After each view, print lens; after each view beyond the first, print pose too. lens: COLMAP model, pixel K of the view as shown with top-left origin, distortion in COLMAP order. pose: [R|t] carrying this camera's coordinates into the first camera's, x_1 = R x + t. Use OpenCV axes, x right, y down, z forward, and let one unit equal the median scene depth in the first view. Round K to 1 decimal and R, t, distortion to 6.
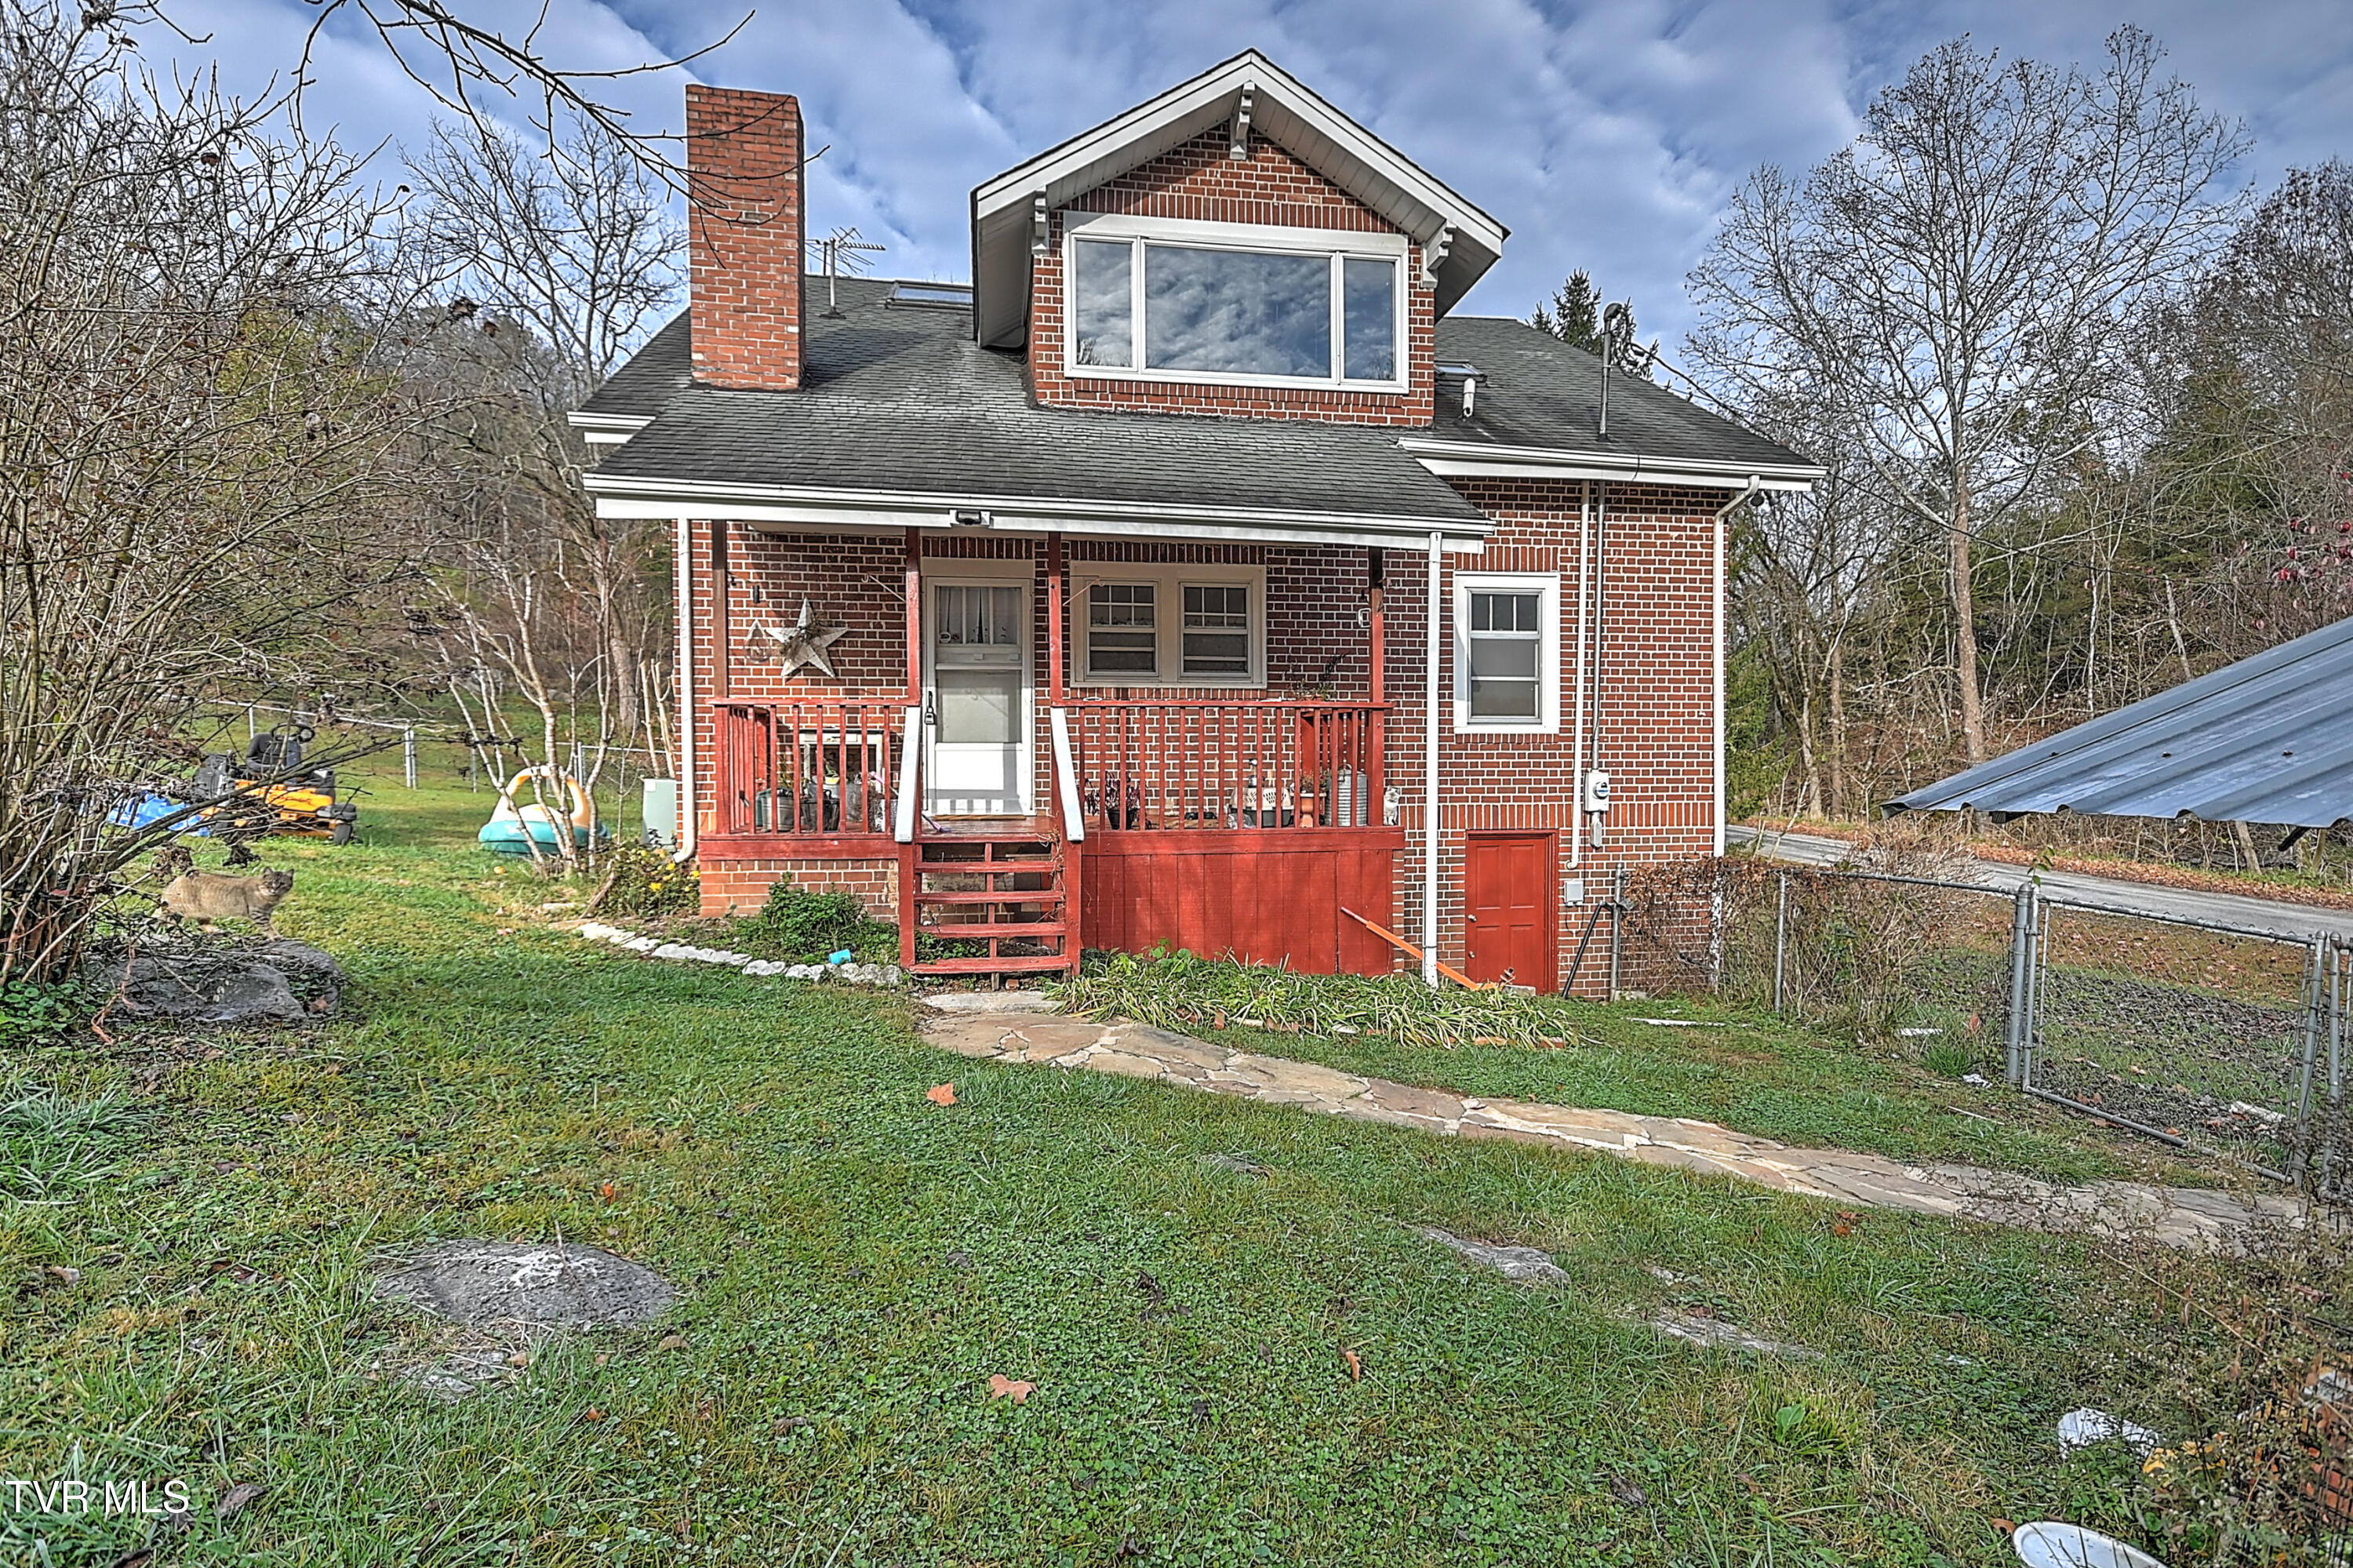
lens RADIAL K [[1268.8, 0, 1151.1], [0, 1268.8, 780.4], [0, 0, 1]] dist [0.016520, 0.000170]
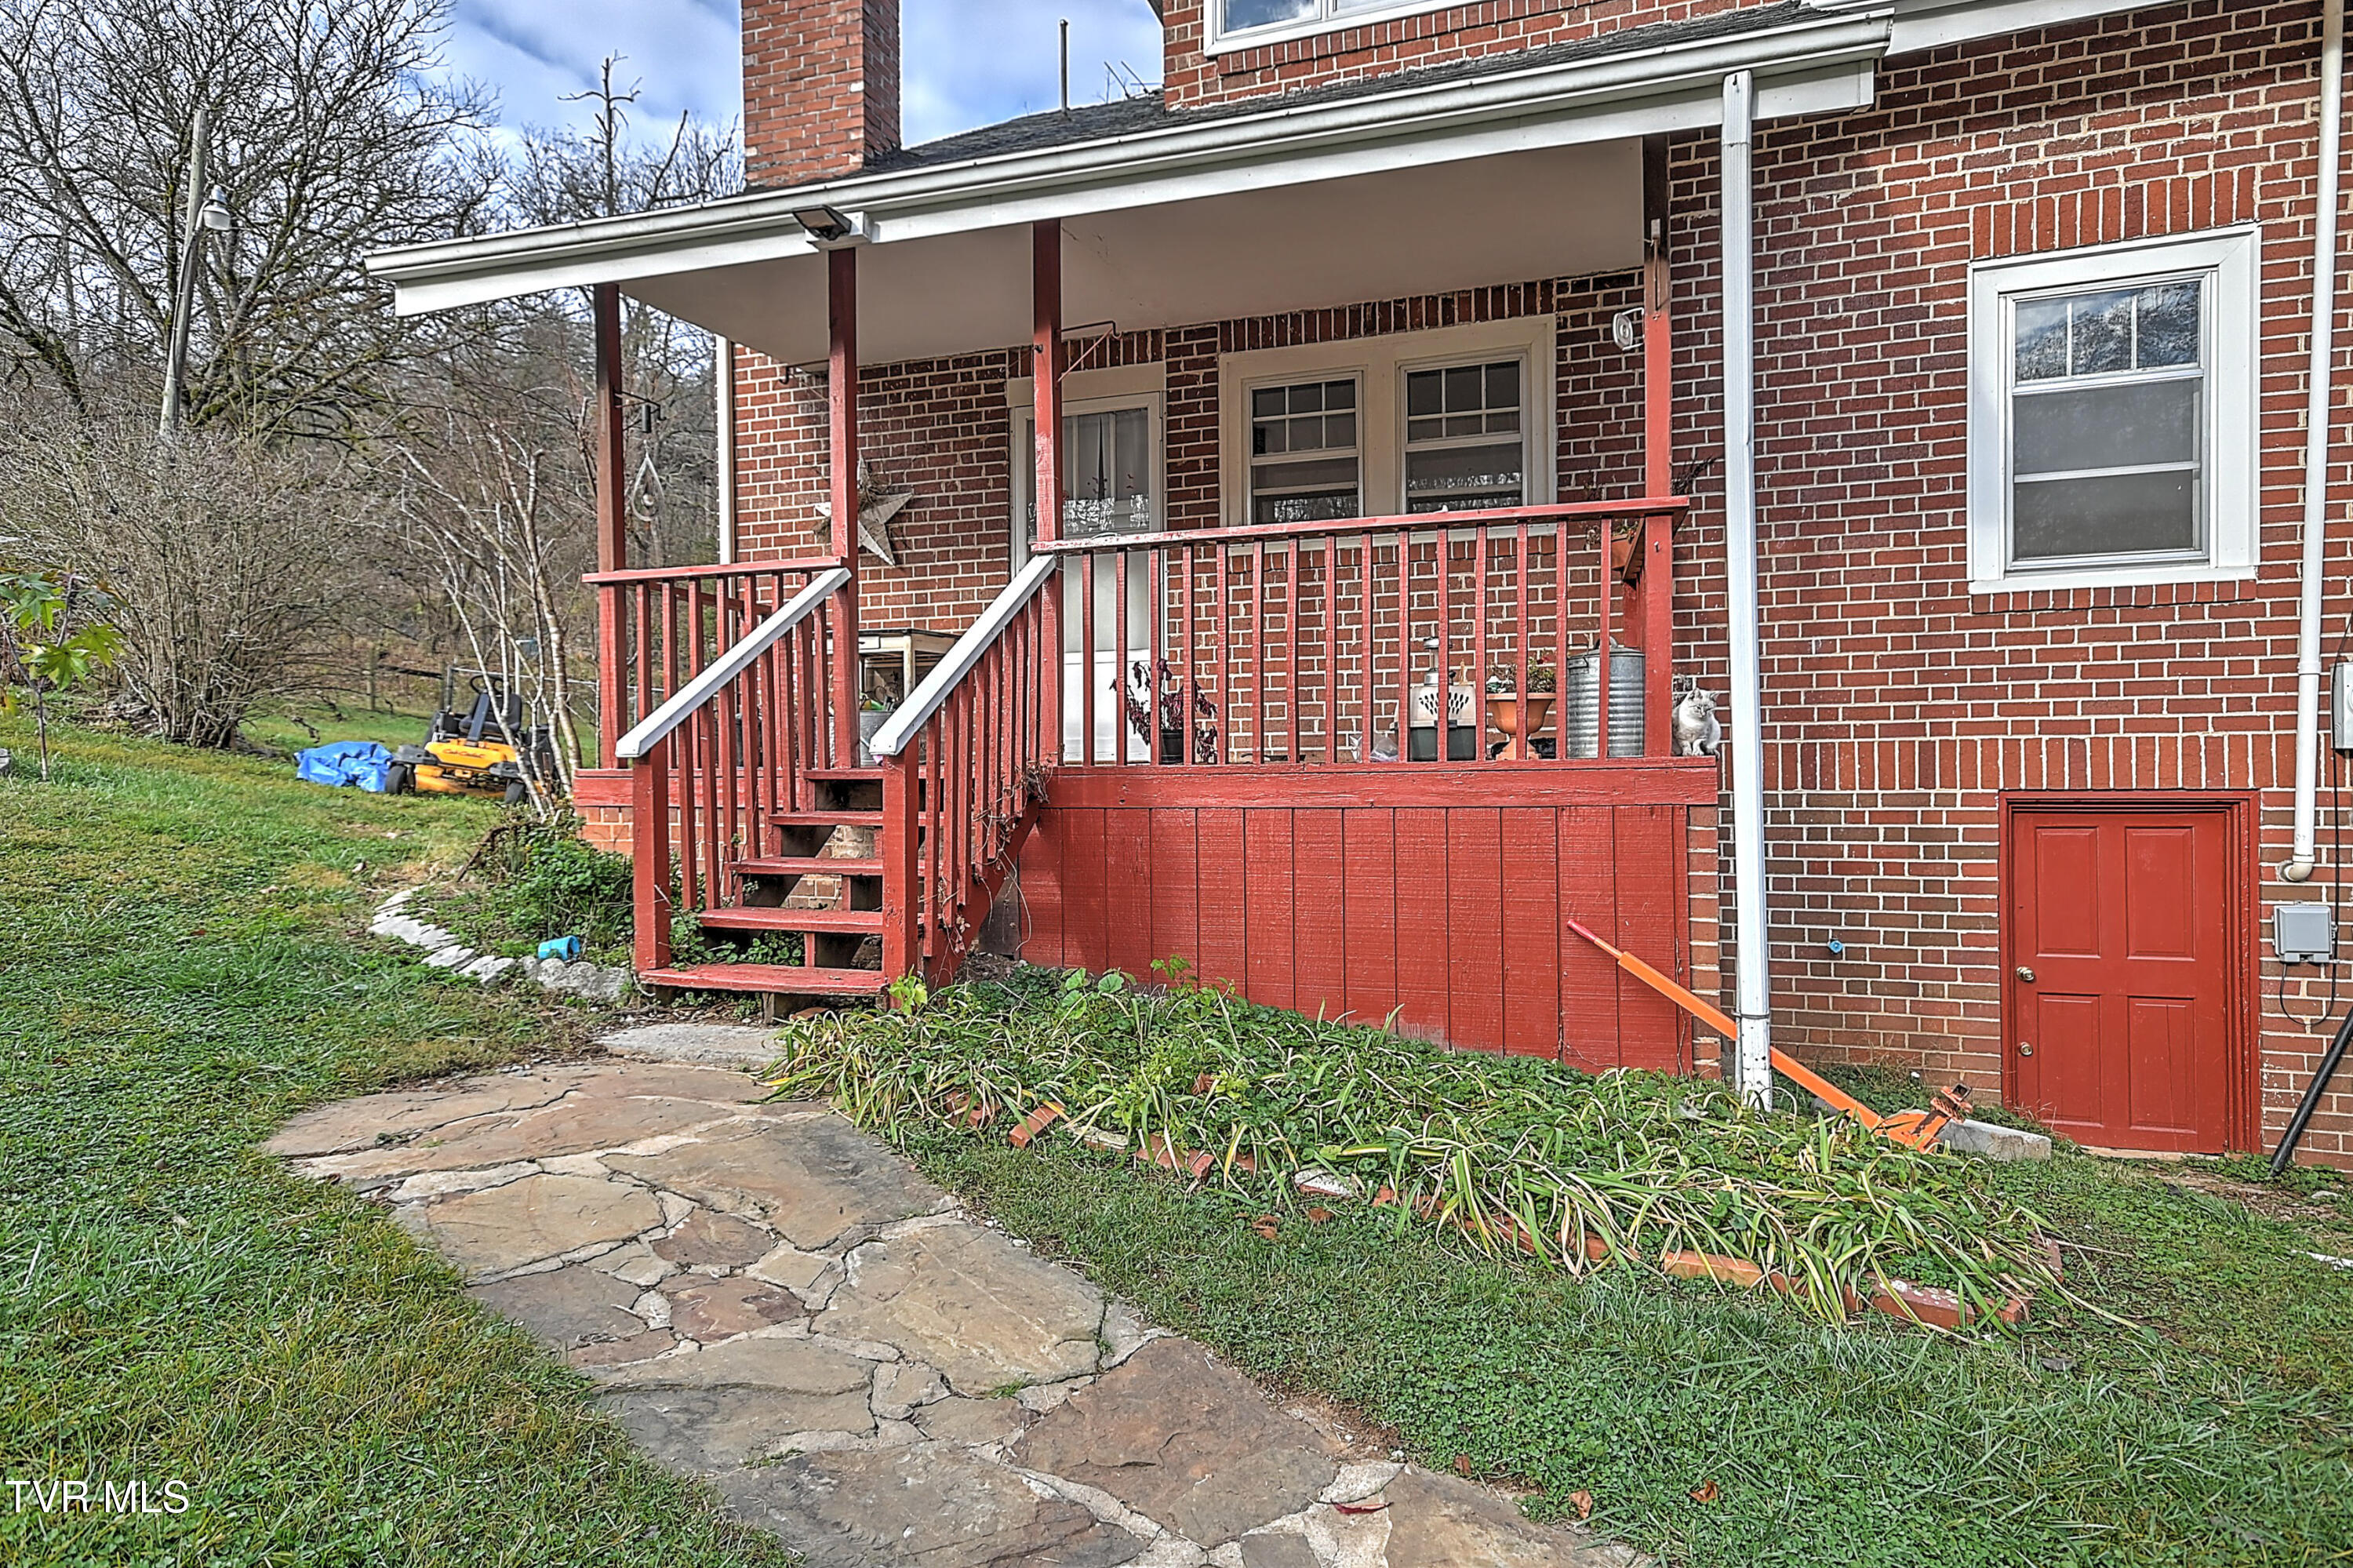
lens RADIAL K [[1308.9, 0, 1200.6], [0, 1308.9, 791.1], [0, 0, 1]] dist [0.025902, 0.007845]
pose [[0.872457, -0.002754, -0.488683, 0.245542], [-0.005820, 0.999855, -0.016025, 0.052829], [0.488656, 0.016826, 0.872314, 0.438002]]
